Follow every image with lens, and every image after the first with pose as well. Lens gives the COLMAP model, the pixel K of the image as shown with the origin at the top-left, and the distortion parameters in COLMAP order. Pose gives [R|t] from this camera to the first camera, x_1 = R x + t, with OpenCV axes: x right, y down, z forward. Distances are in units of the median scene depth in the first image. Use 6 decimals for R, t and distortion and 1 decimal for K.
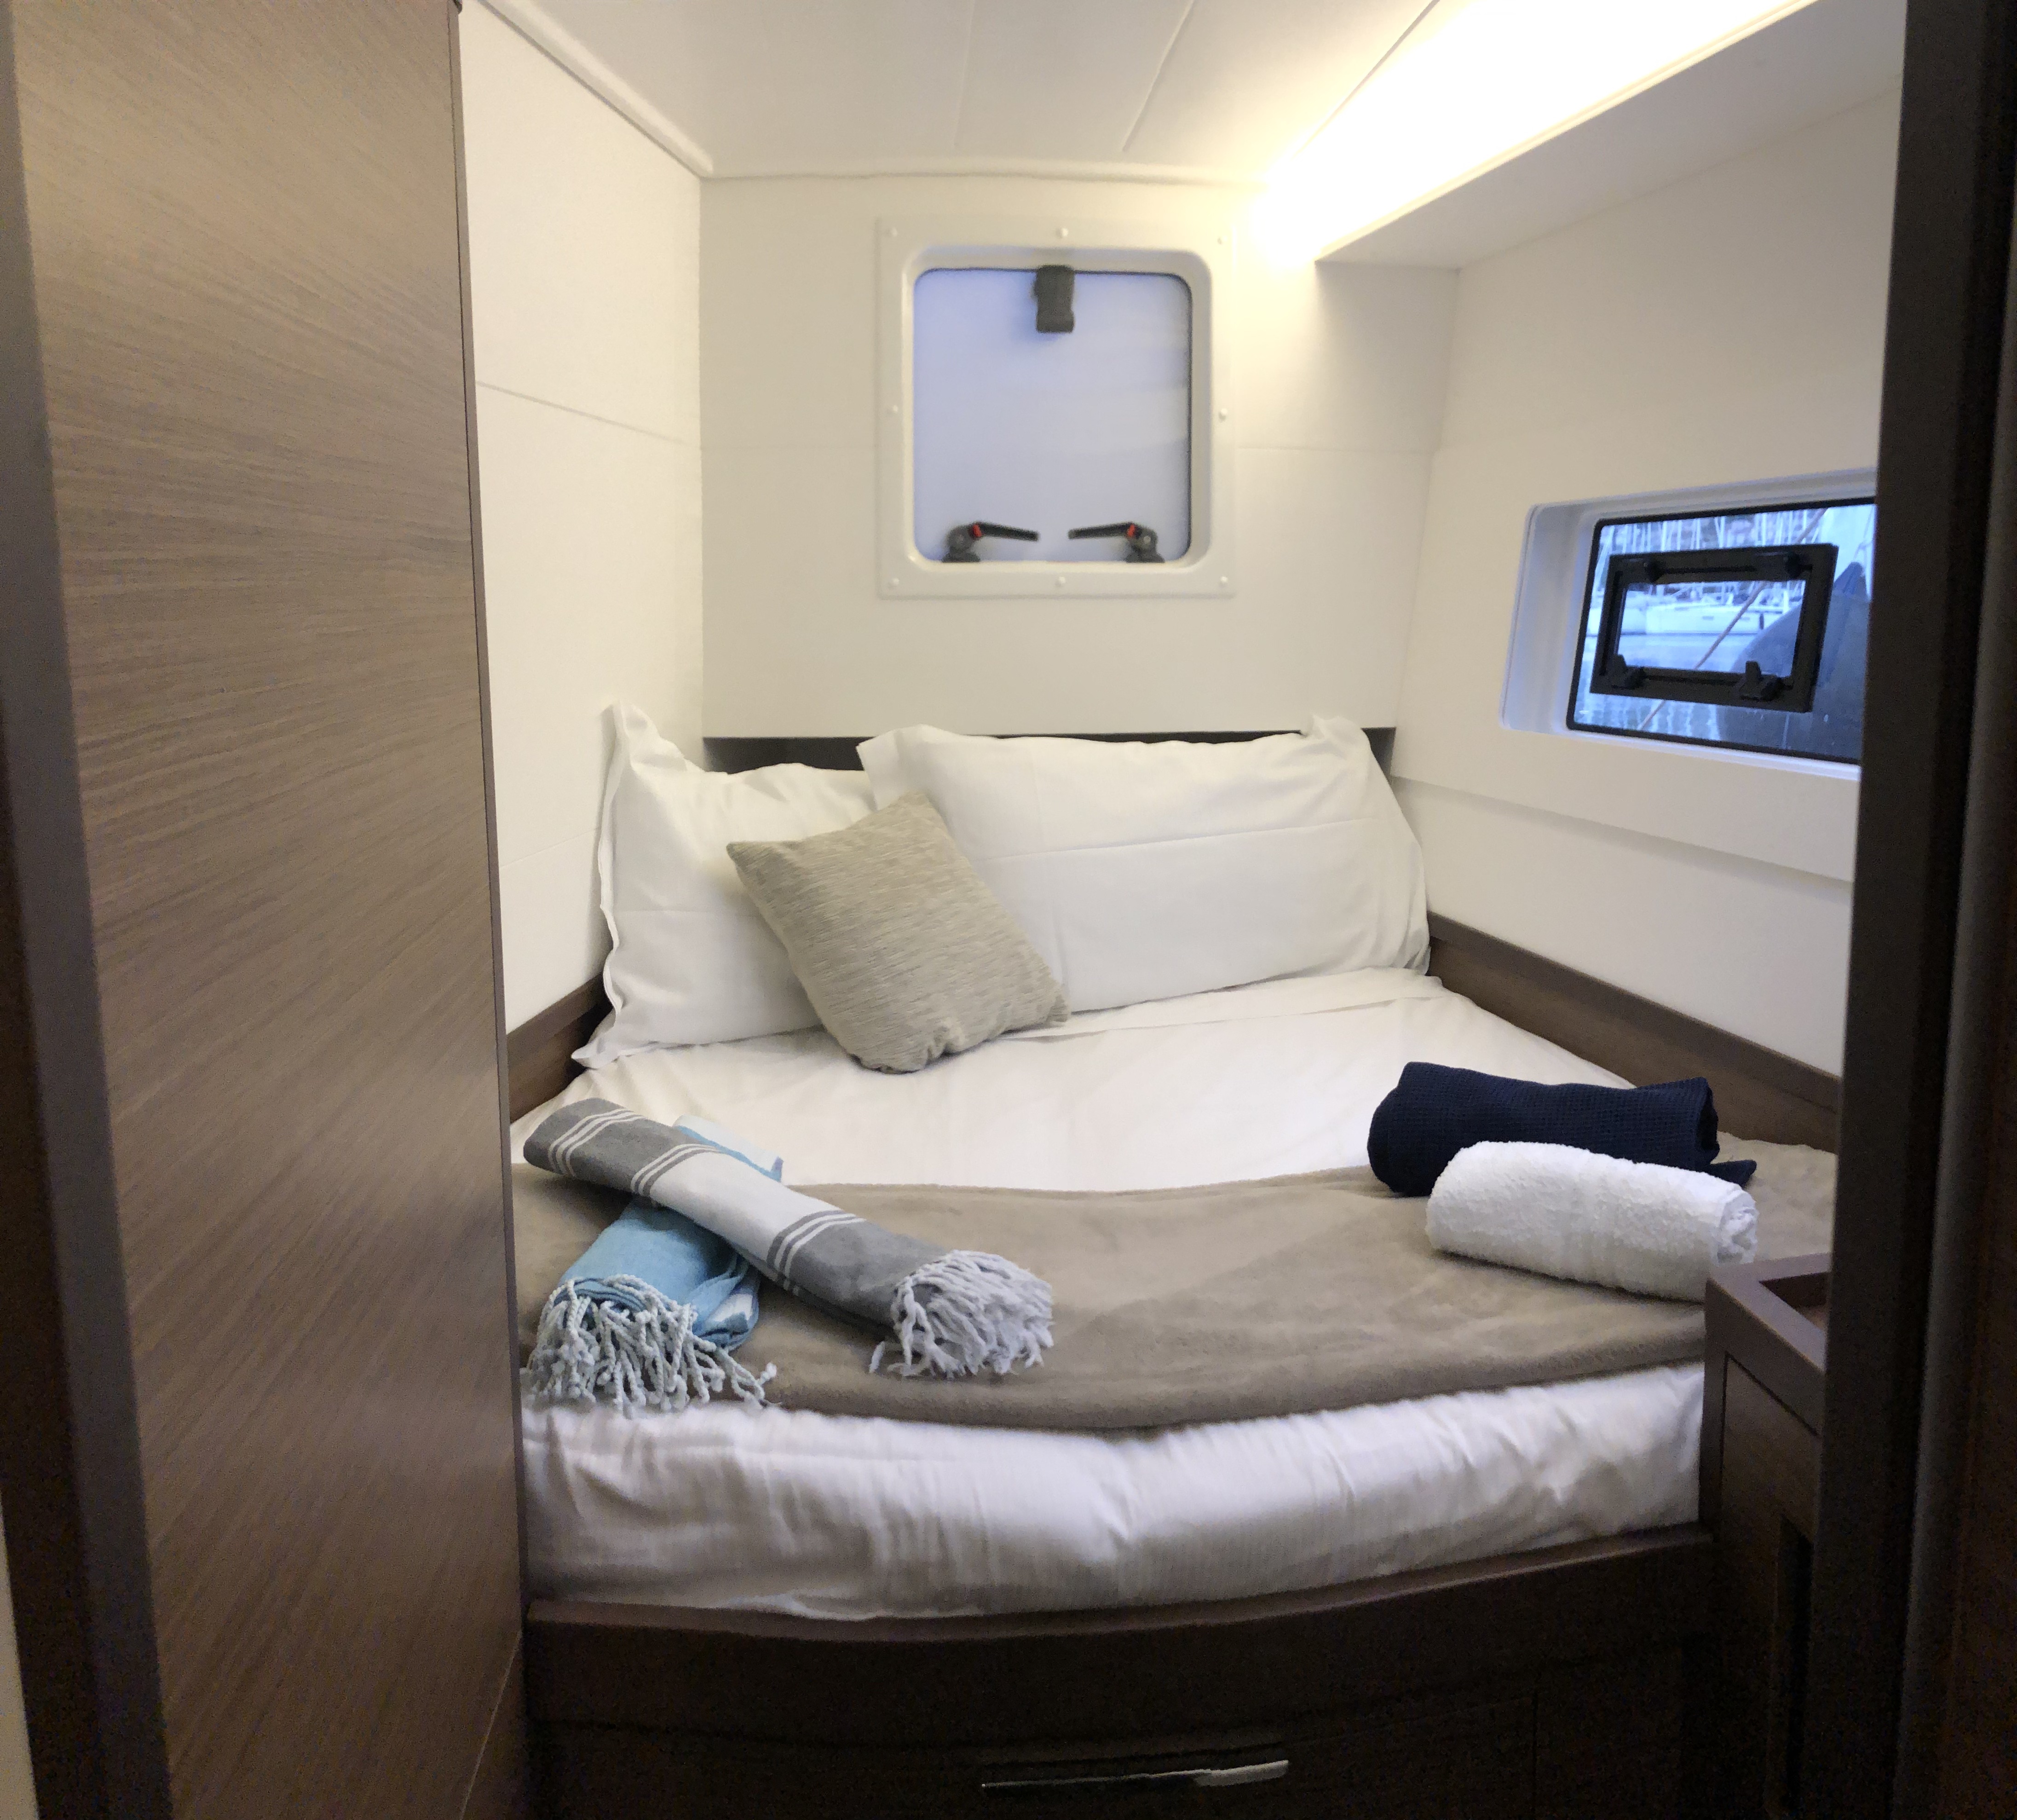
lens RADIAL K [[1931.8, 0, 1008.5], [0, 1931.8, 910.0], [0, 0, 1]] dist [-0.005209, 0.003161]
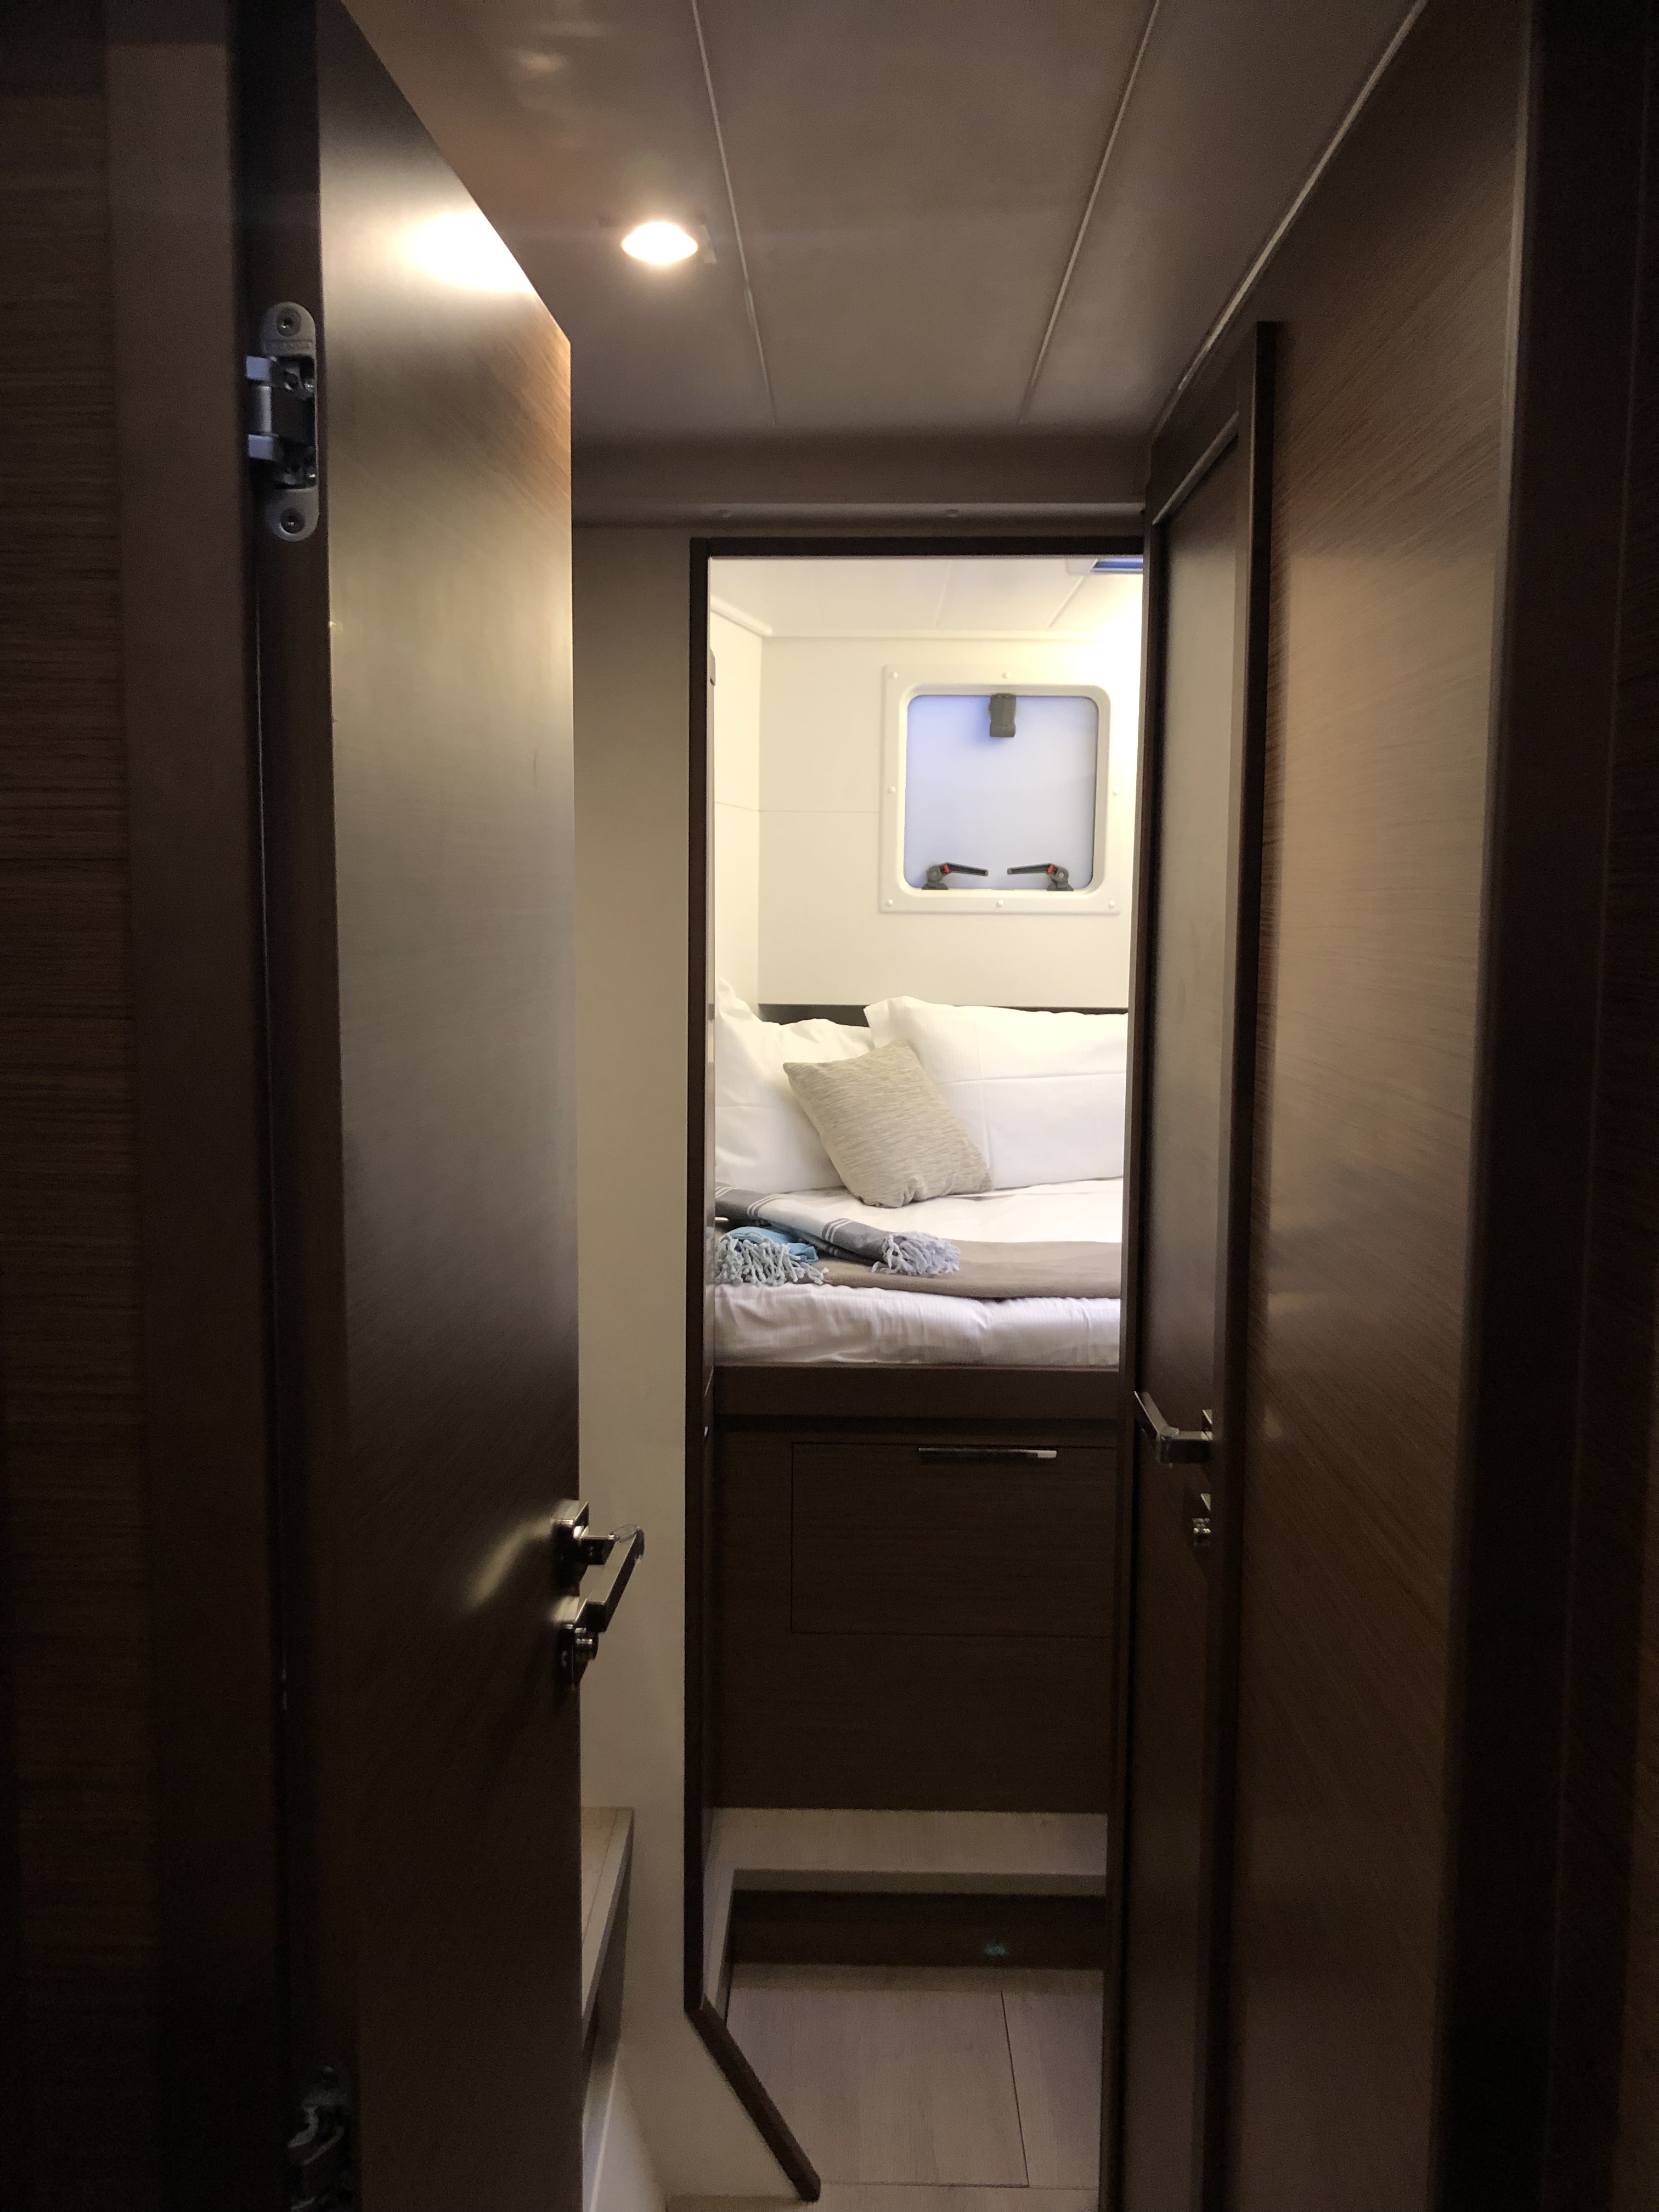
lens RADIAL K [[1819.8, 0, 749.5], [0, 1819.8, 1107.3], [0, 0, 1]] dist [0.000479, 0.013424]
pose [[0.991208, 0.022132, -0.130450, 0.026255], [-0.029560, 0.998033, -0.055286, 0.088399], [0.128970, 0.058656, 0.989912, -0.508089]]
